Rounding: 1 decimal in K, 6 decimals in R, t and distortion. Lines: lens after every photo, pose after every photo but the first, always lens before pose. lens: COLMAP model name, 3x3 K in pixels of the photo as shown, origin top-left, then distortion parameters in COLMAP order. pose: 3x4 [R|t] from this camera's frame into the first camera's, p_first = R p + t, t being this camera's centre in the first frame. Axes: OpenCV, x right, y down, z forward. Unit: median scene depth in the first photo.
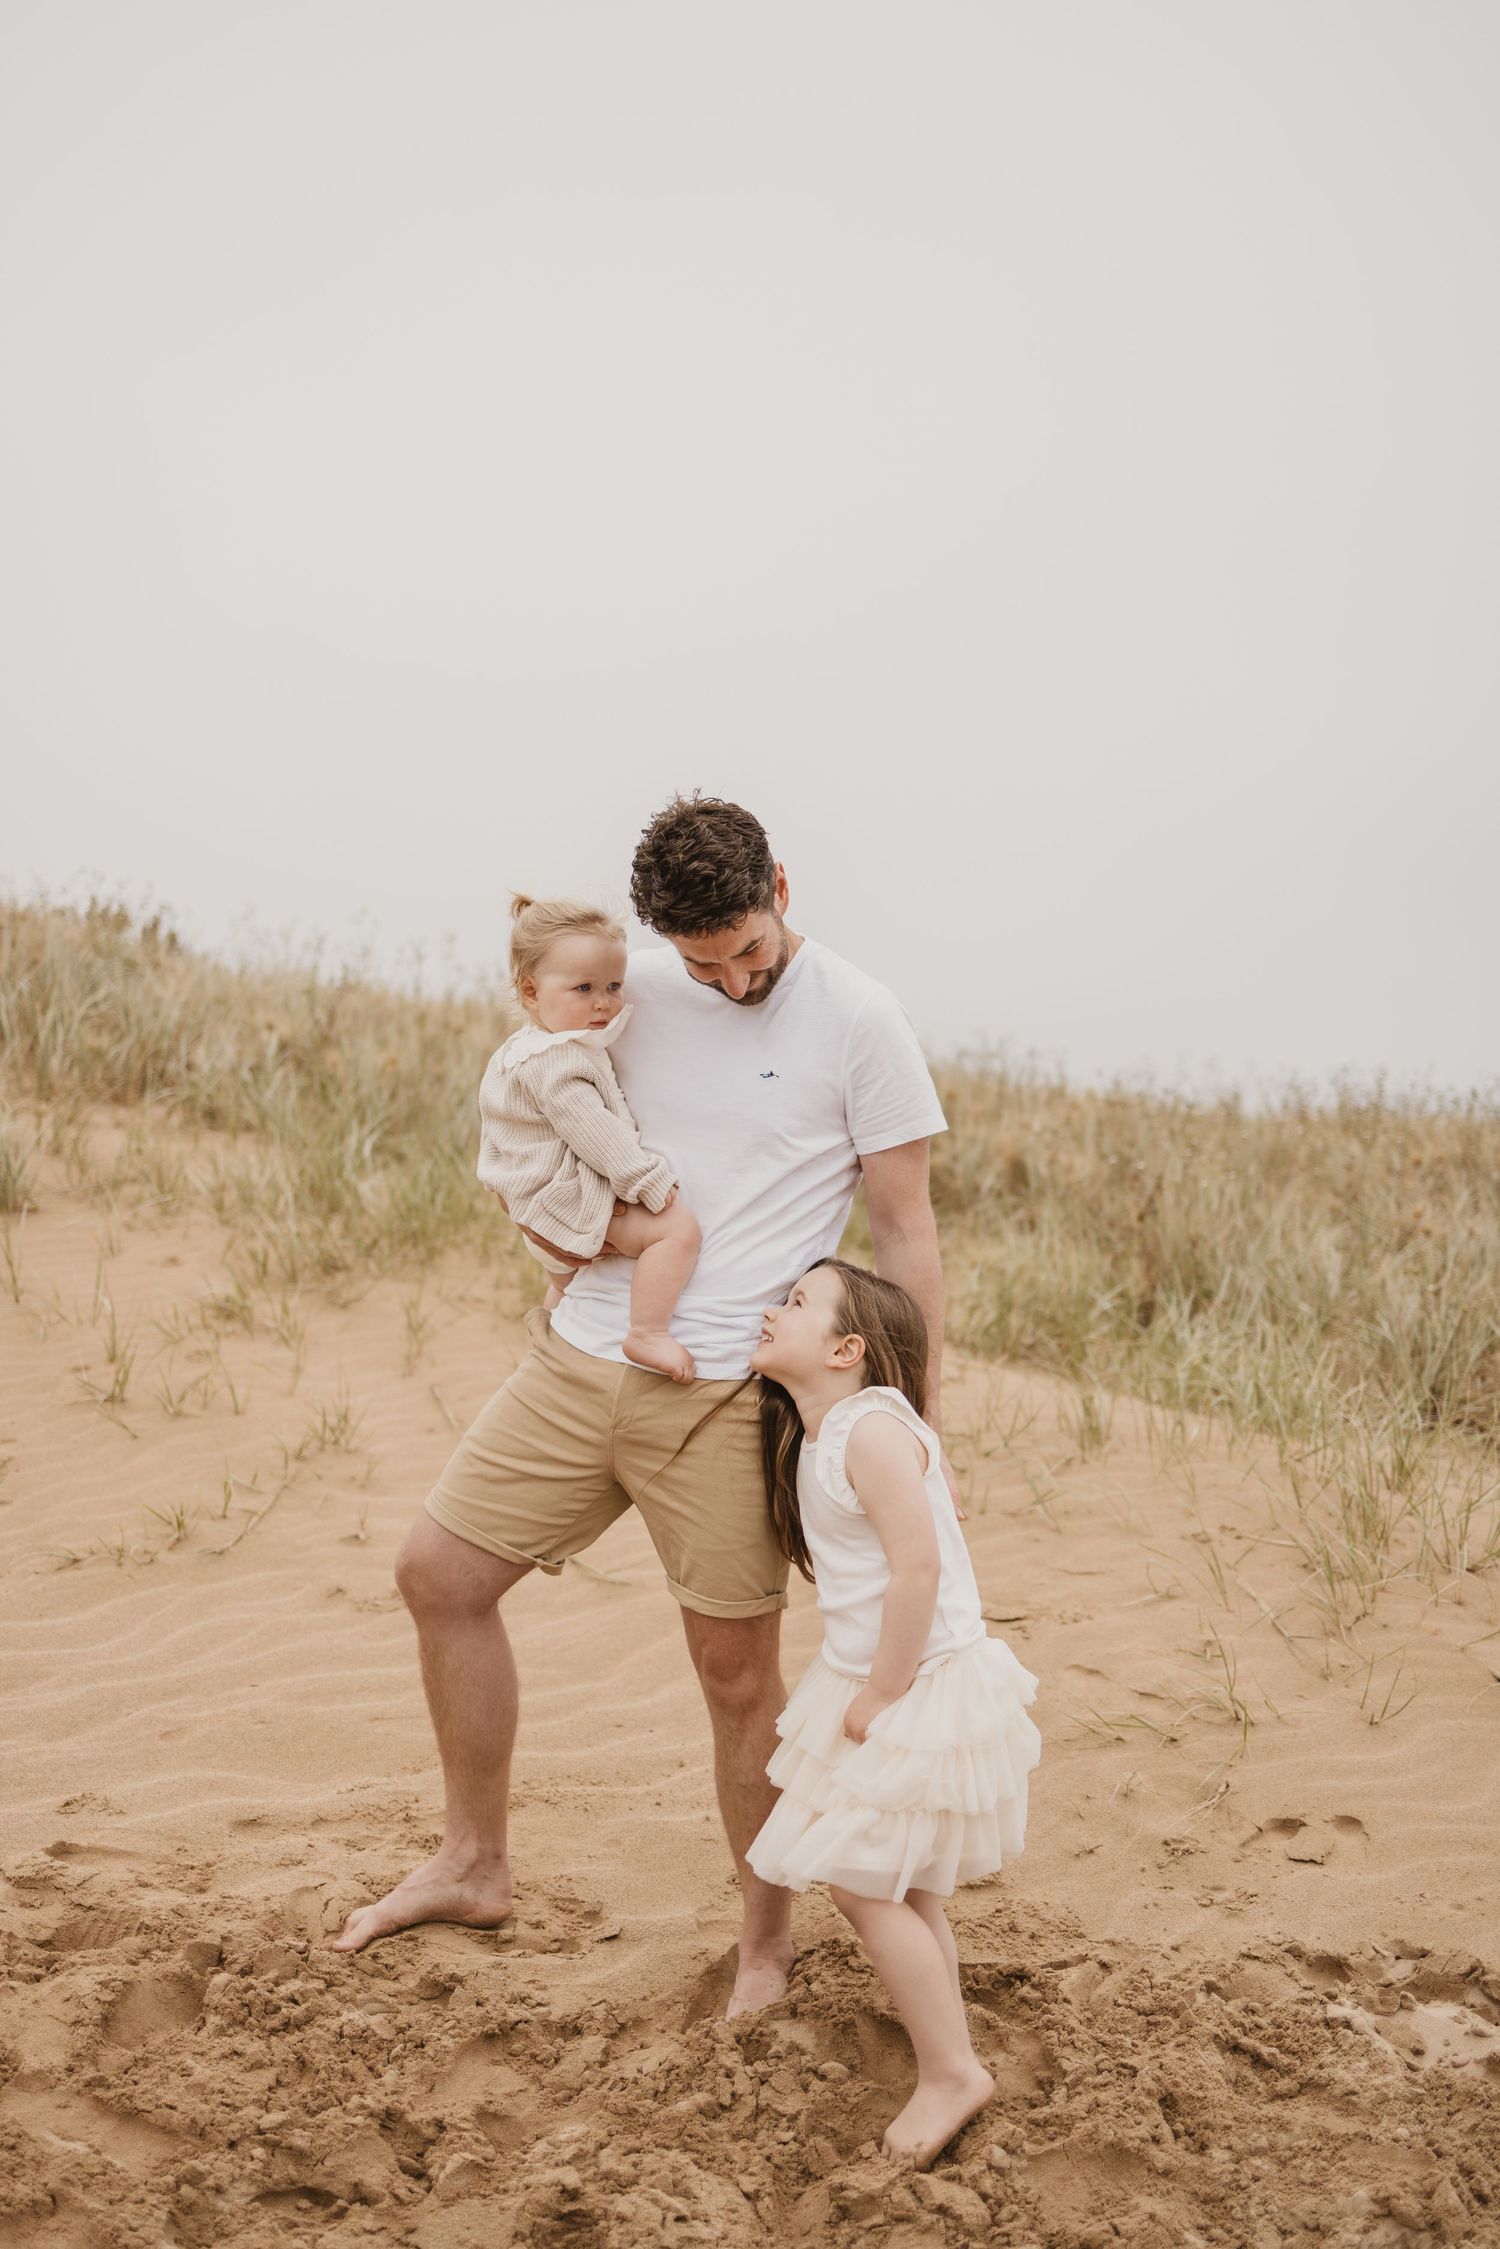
lens RADIAL K [[2228.5, 0, 742.9], [0, 2228.5, 1122.9], [0, 0, 1]] dist [0.003932, -0.000737]
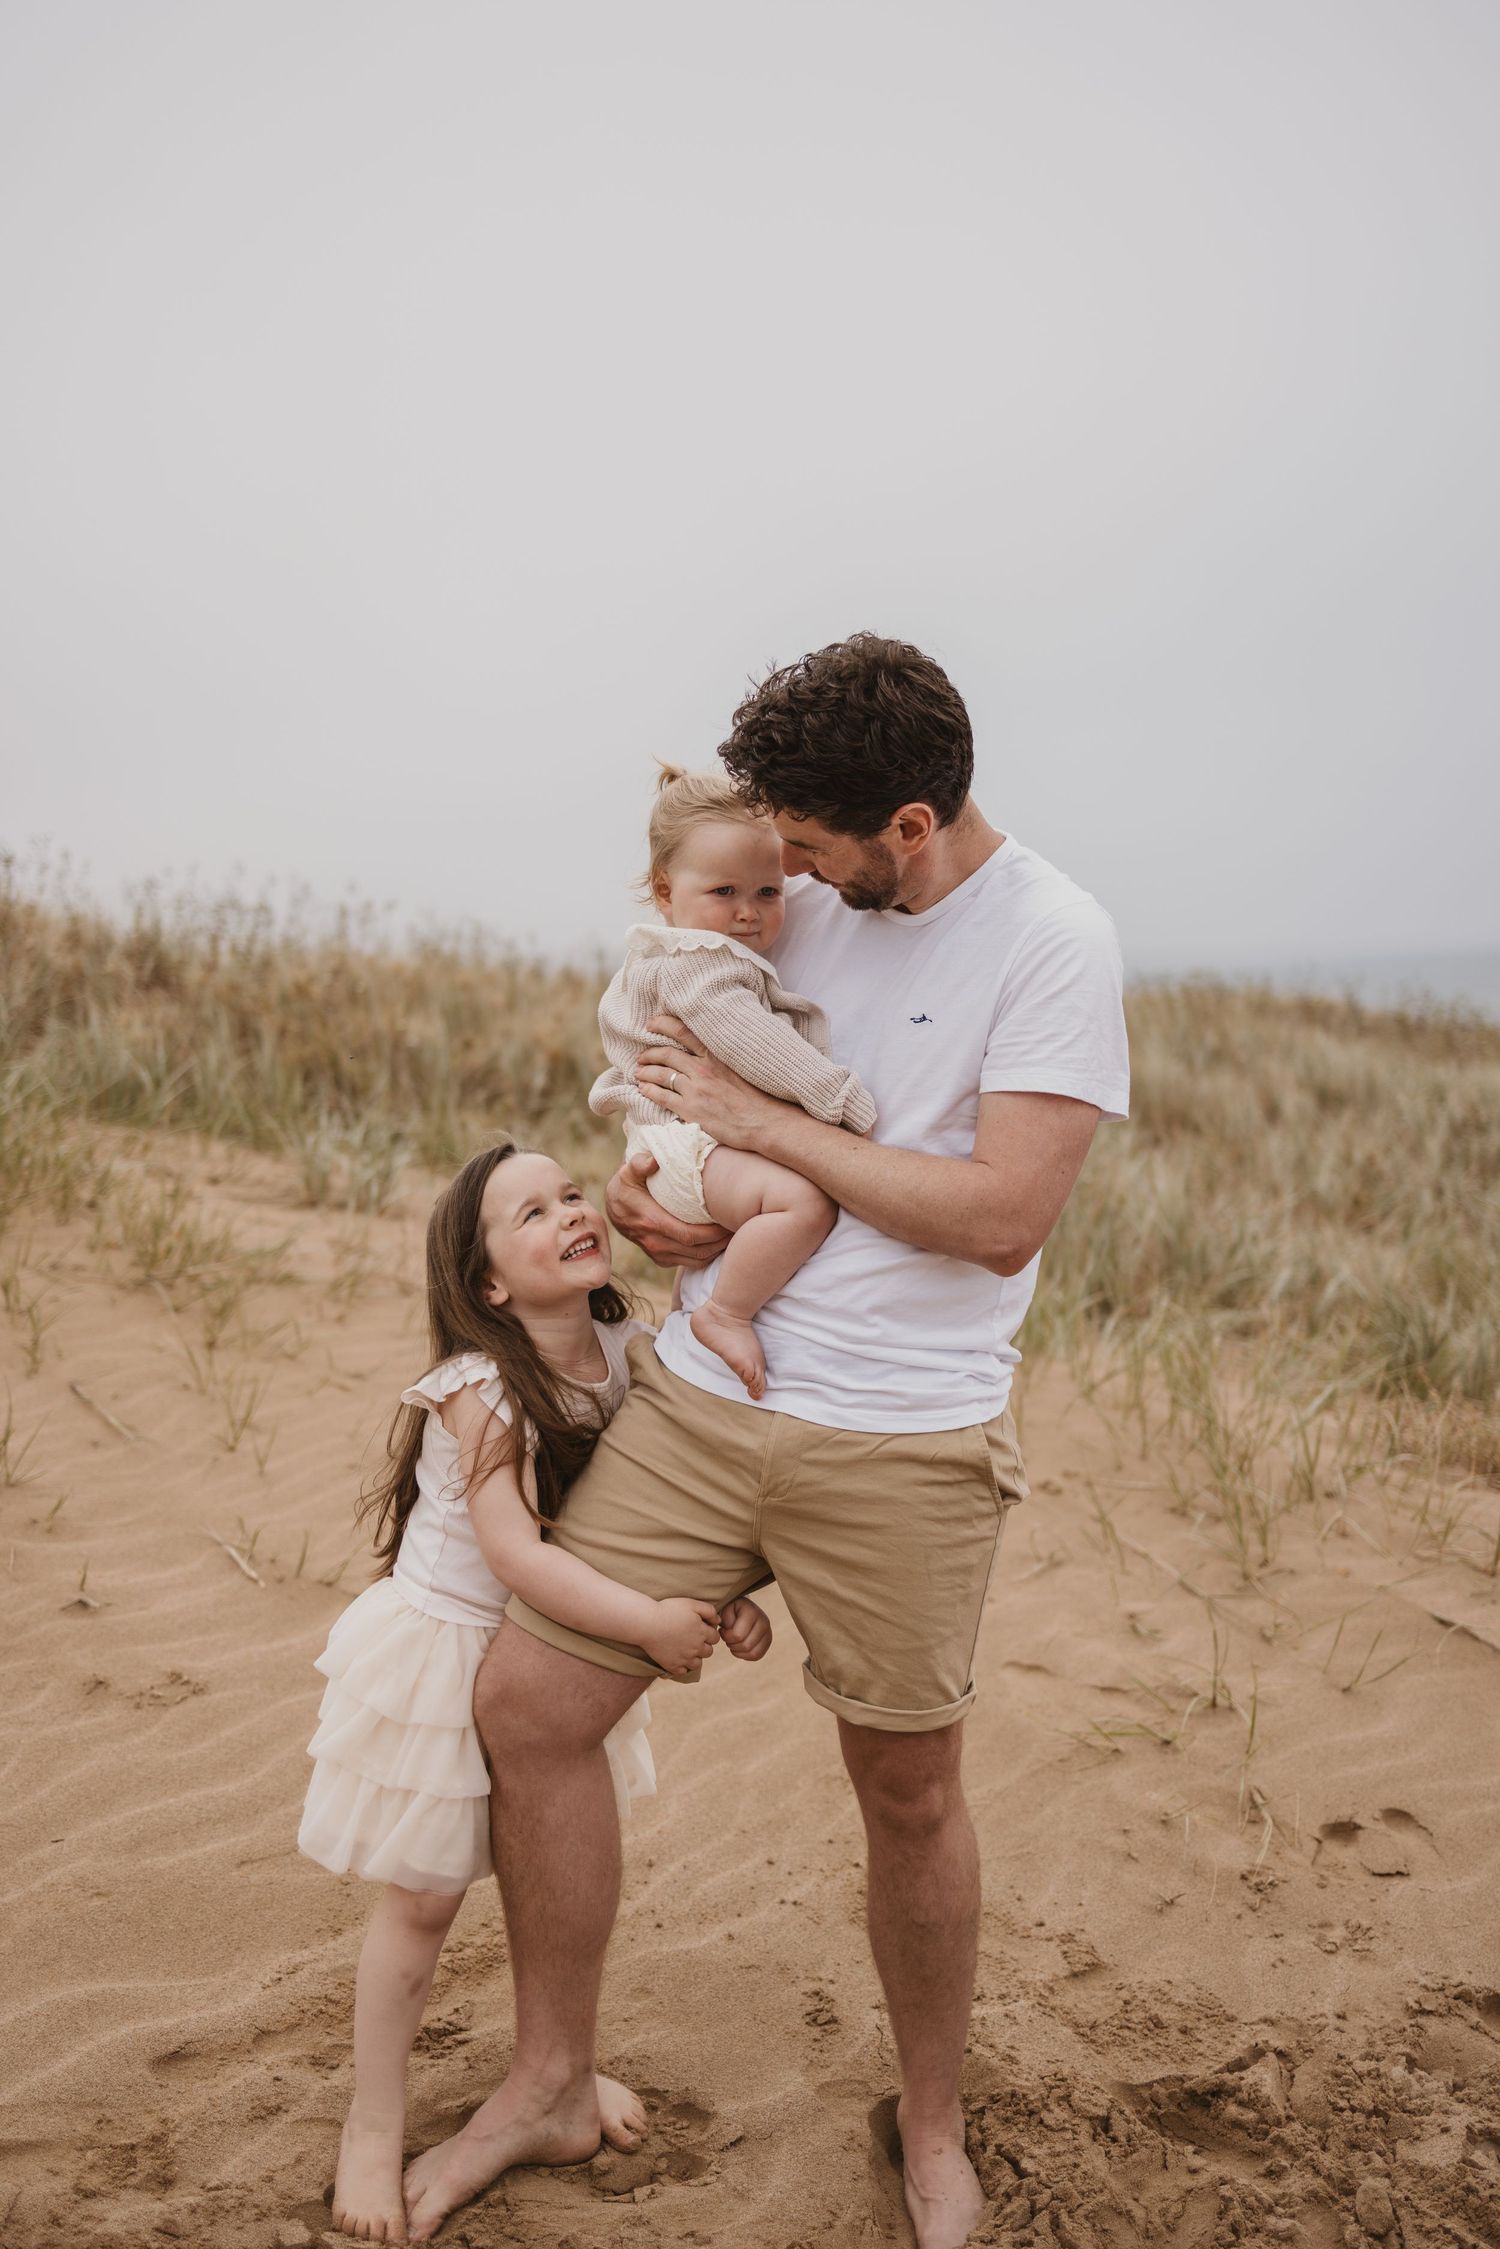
lens RADIAL K [[2228.5, 0, 742.9], [0, 2228.5, 1122.9], [0, 0, 1]] dist [0.003932, -0.000737]
pose [[0.946927, -0.054876, 0.316730, -0.203216], [0.035573, 0.997158, 0.066413, -0.027916], [-0.319474, -0.051621, 0.946188, 0.204133]]
